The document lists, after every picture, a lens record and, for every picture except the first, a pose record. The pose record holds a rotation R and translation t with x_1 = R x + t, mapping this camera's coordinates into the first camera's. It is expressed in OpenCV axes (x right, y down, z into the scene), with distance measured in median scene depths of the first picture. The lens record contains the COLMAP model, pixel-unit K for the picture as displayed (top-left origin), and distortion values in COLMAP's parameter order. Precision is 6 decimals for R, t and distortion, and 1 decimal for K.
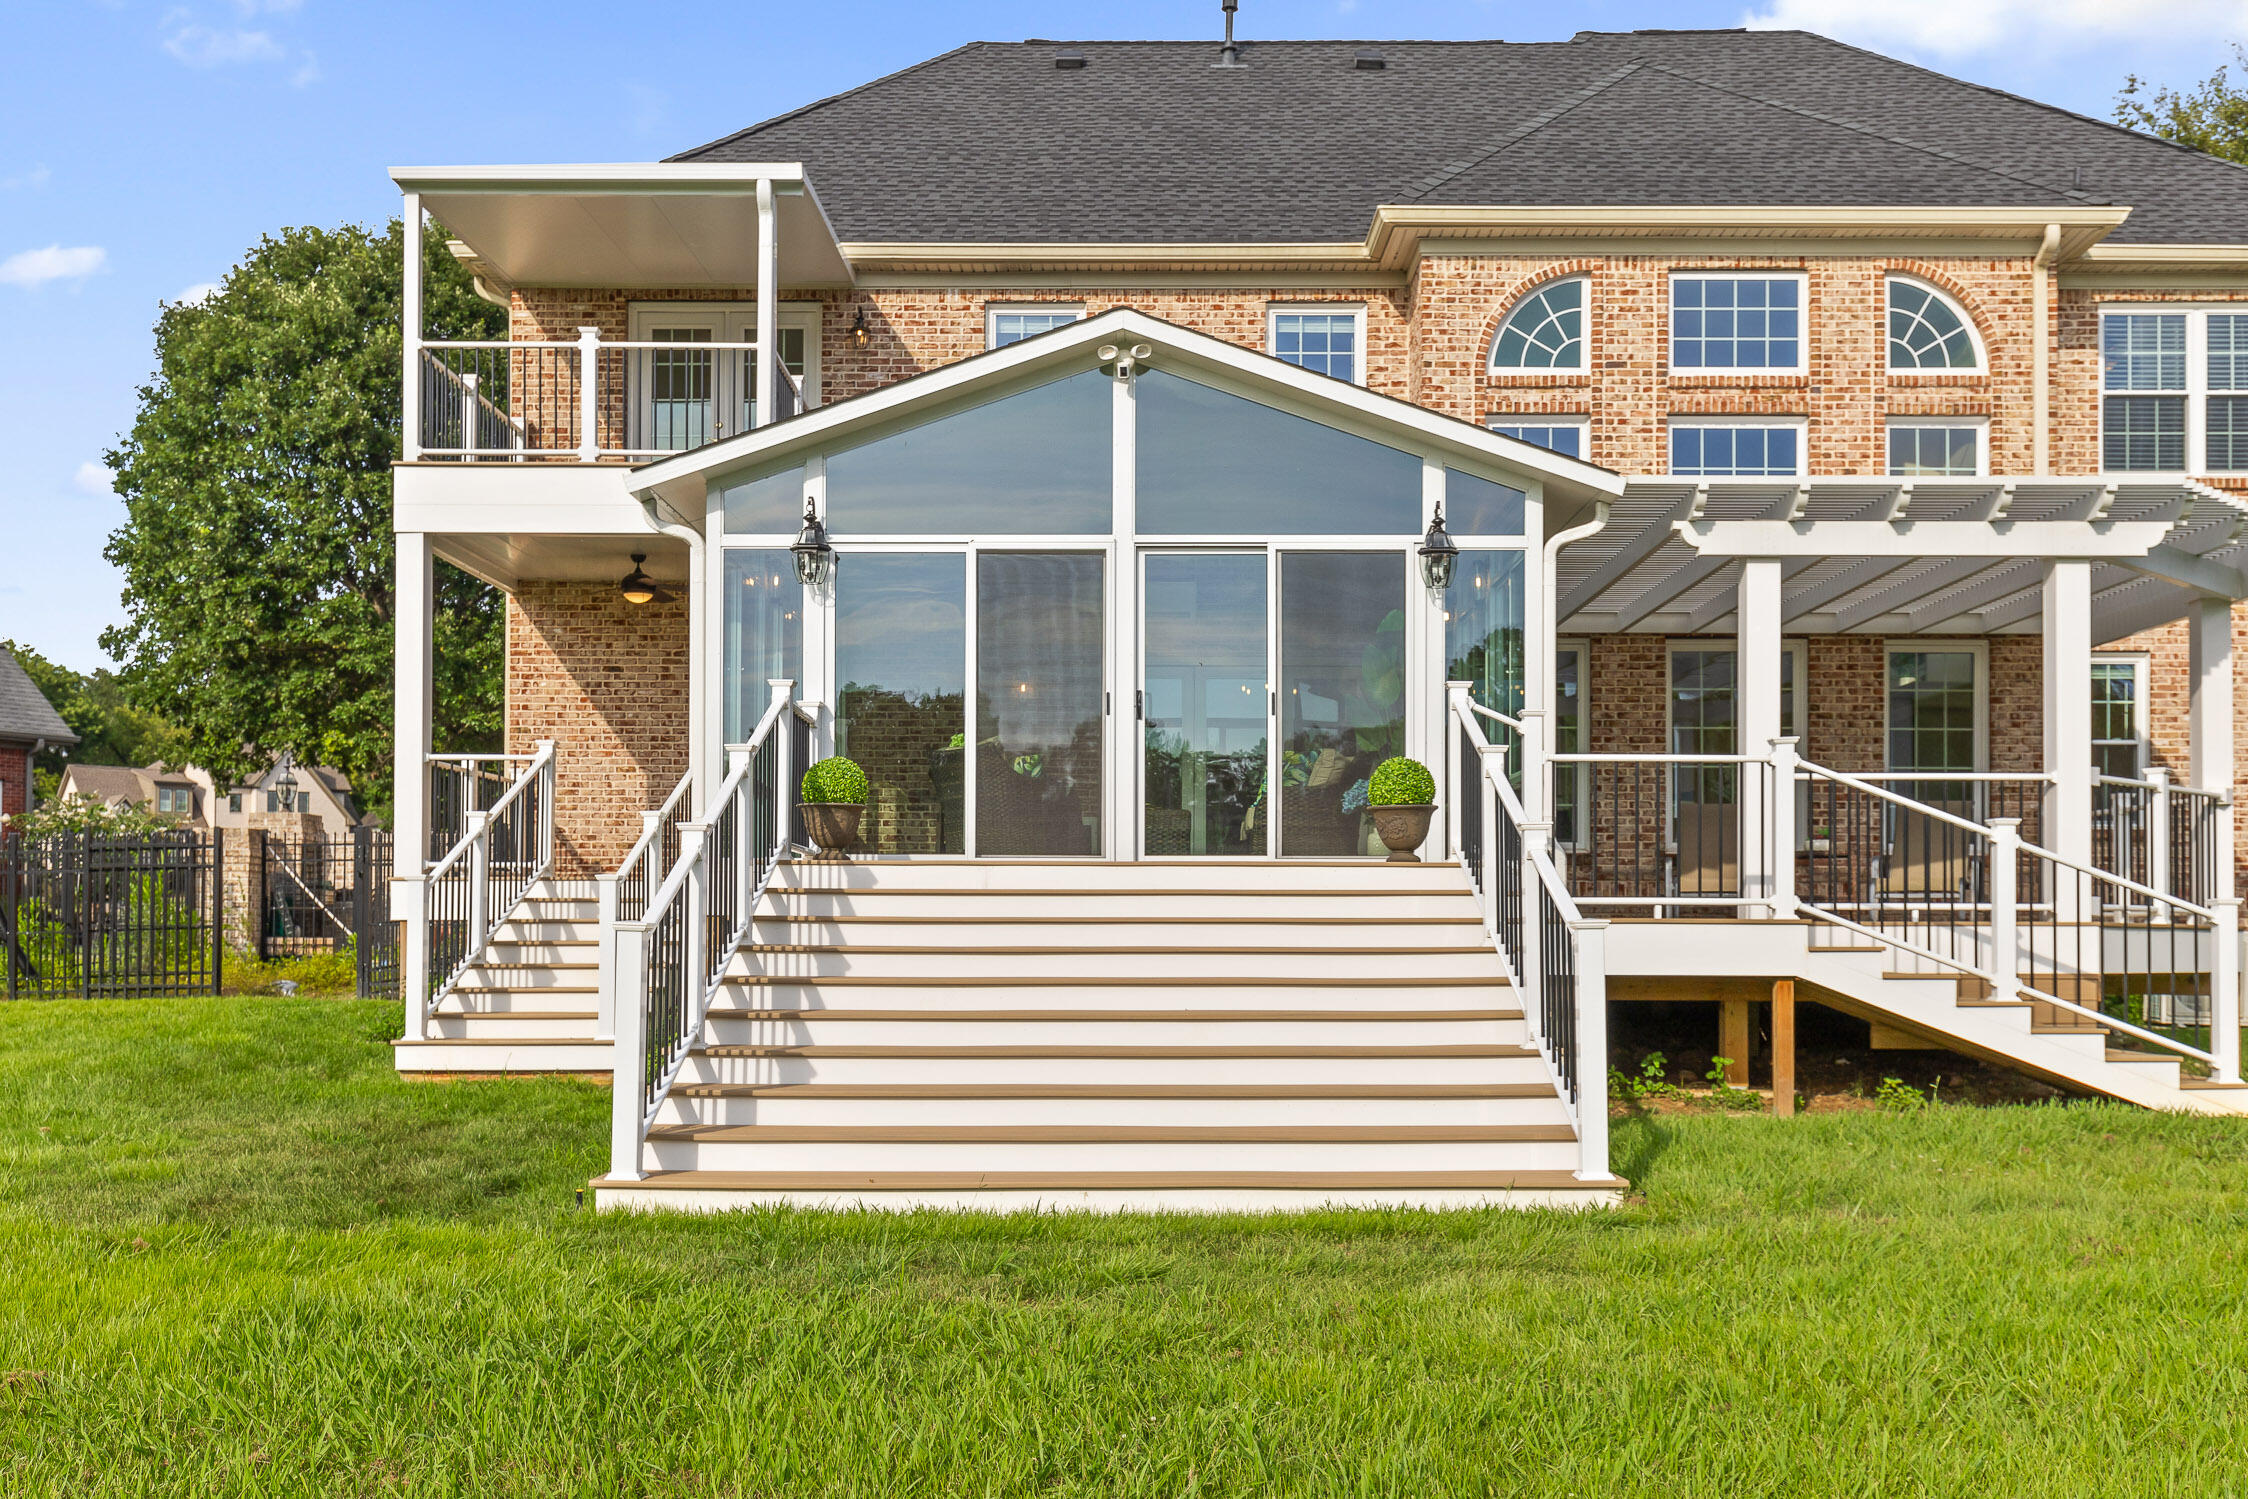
lens RADIAL K [[2187.4, 0, 1131.2], [0, 2187.4, 923.5], [0, 0, 1]] dist [0.008635, 0.000000]
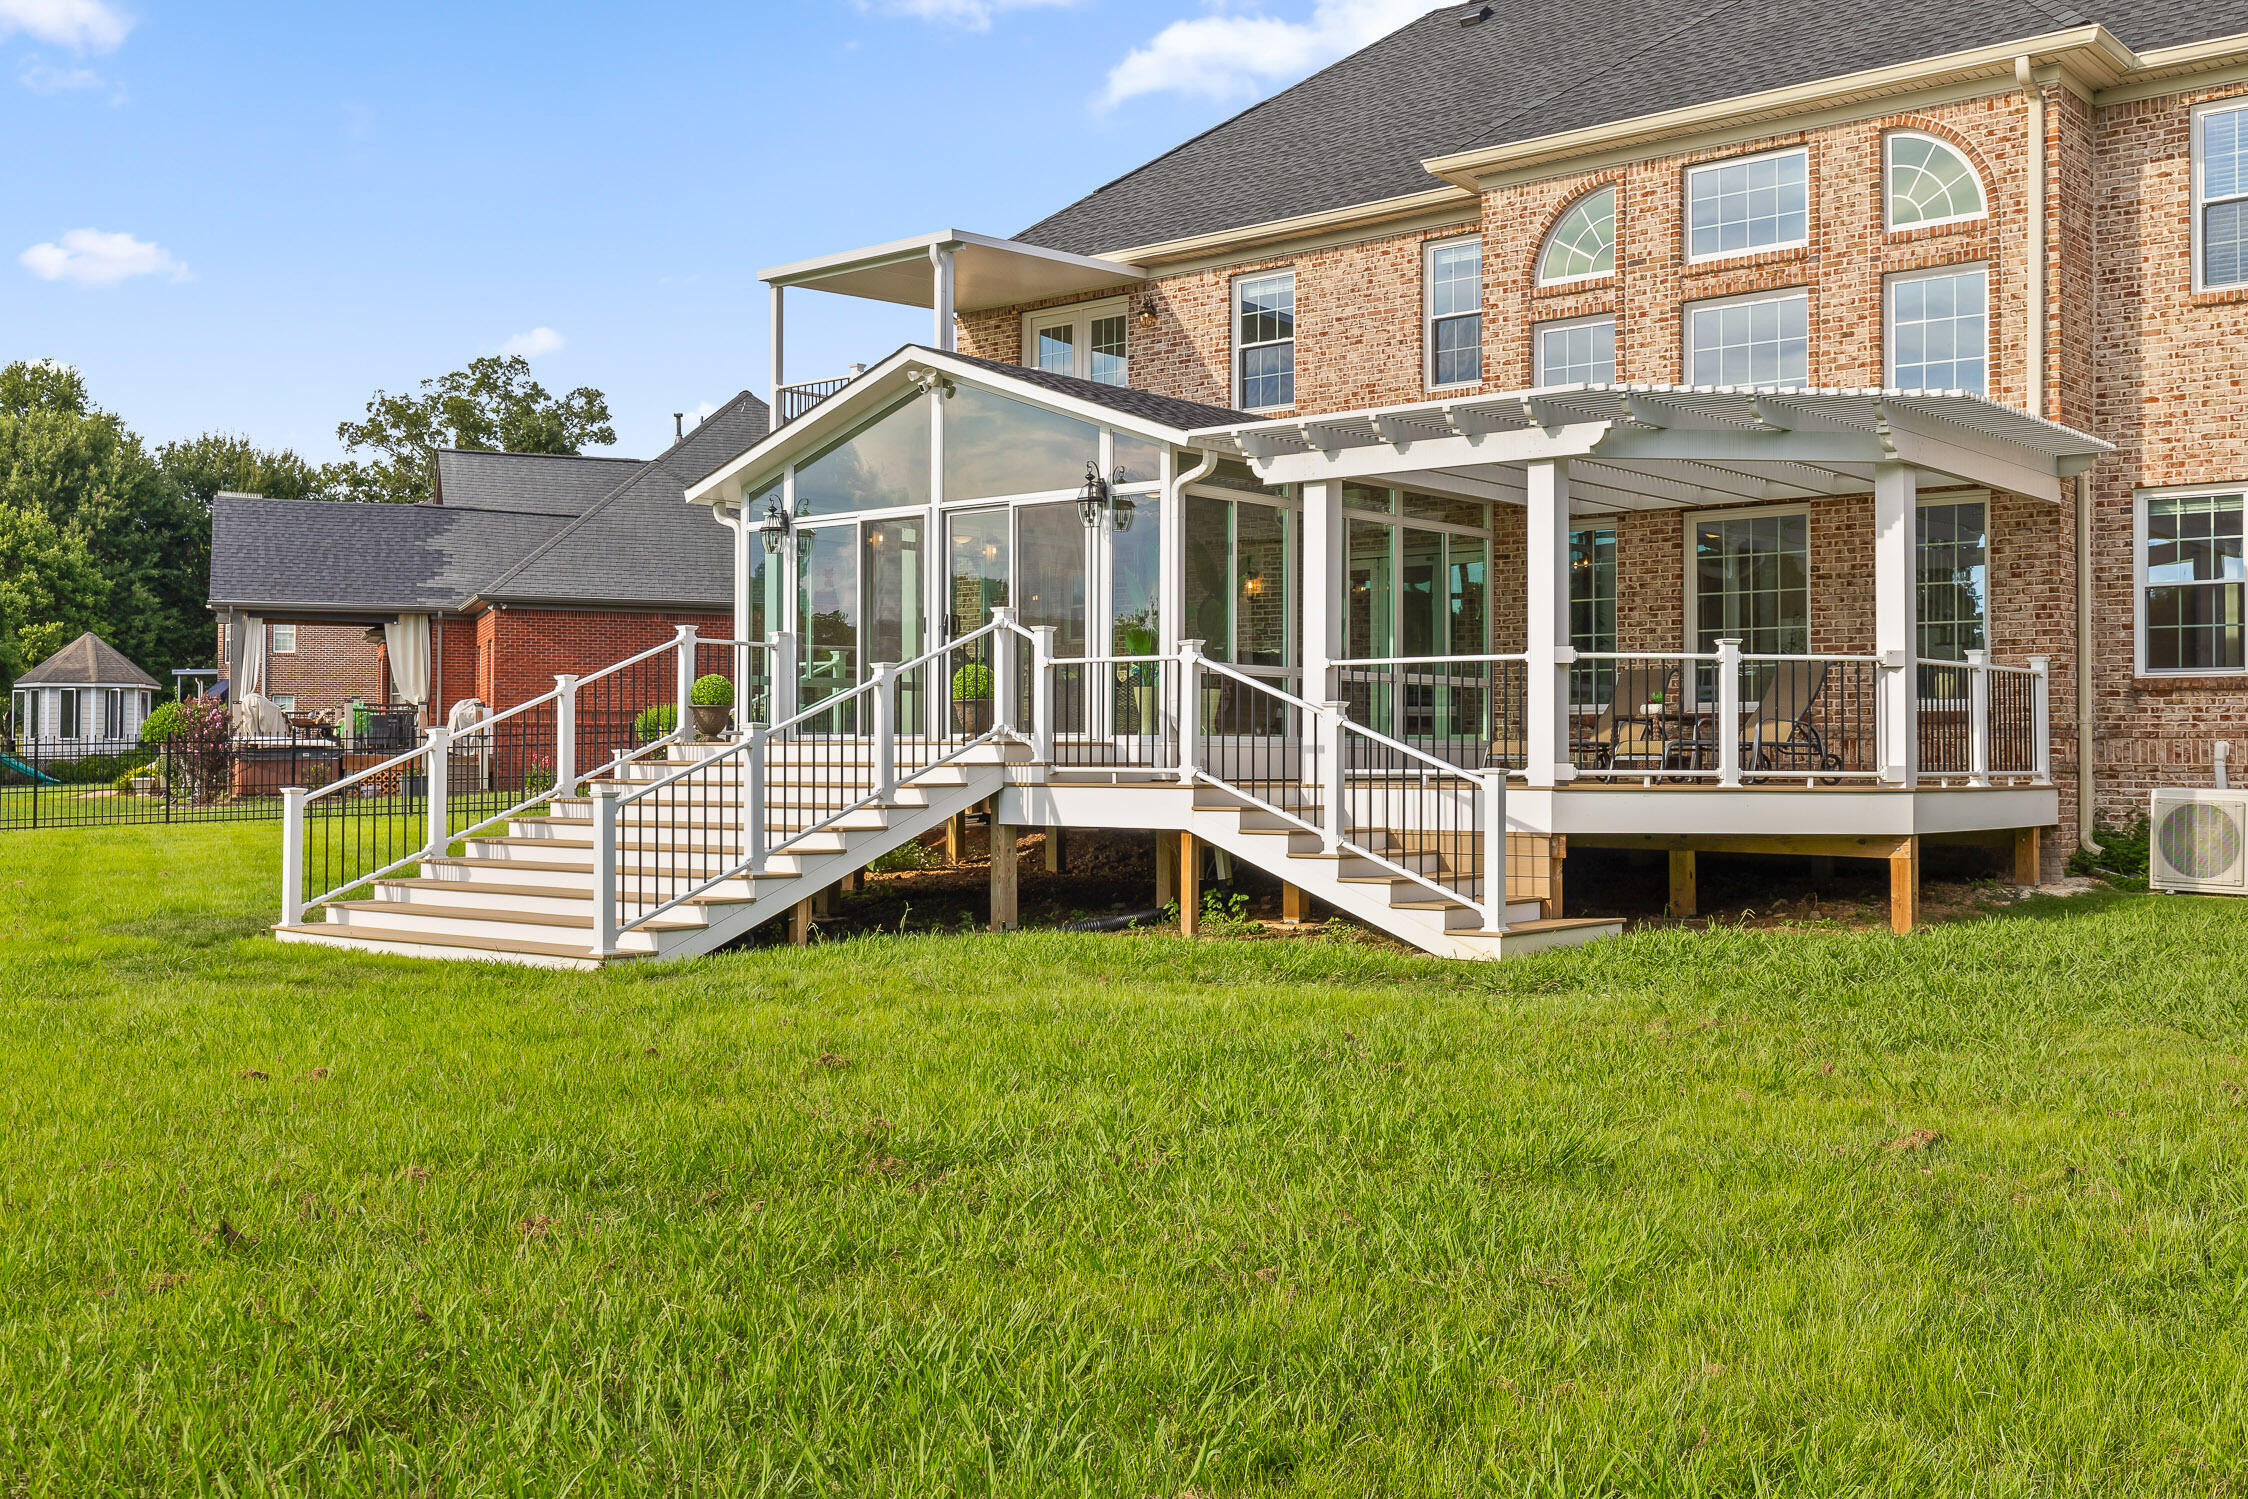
lens RADIAL K [[2187.4, 0, 1115.5], [0, 2187.4, 745.7], [0, 0, 1]] dist [0.008635, 0.000000]
pose [[0.770478, -0.006315, -0.637435, 0.712419], [0.003729, 0.999978, -0.005399, -0.011551], [0.637455, 0.001783, 0.770485, 0.002362]]
